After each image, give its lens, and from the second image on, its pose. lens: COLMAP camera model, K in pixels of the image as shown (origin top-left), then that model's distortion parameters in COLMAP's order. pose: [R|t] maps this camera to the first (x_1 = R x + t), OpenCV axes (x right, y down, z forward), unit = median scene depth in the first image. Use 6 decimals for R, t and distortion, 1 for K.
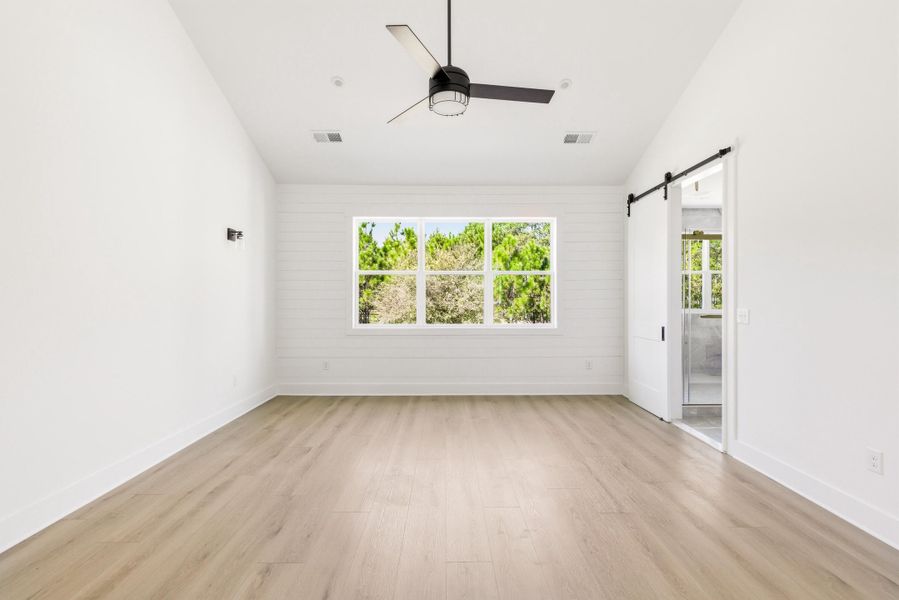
lens RADIAL K [[409.2, 0, 451.8], [0, 409.2, 297.7], [0, 0, 1]] dist [0.000604, 0.000101]
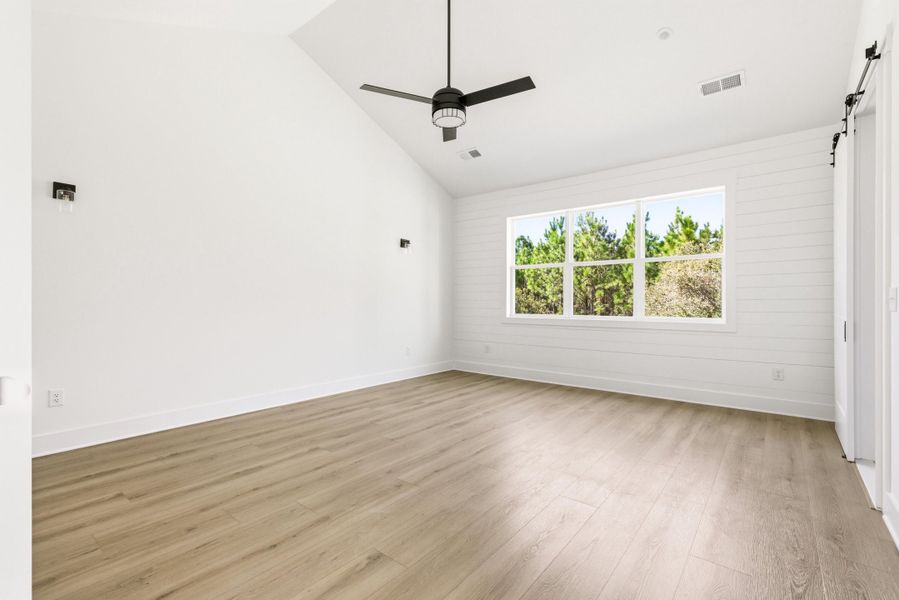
lens RADIAL K [[409.2, 0, 450.2], [0, 409.2, 300.4], [0, 0, 1]] dist [0.000604, 0.000101]
pose [[0.767824, 0.001224, -0.640660, 0.458963], [0.000942, 0.999995, 0.003040, 0.032808], [0.640660, -0.002937, 0.767819, 0.047580]]
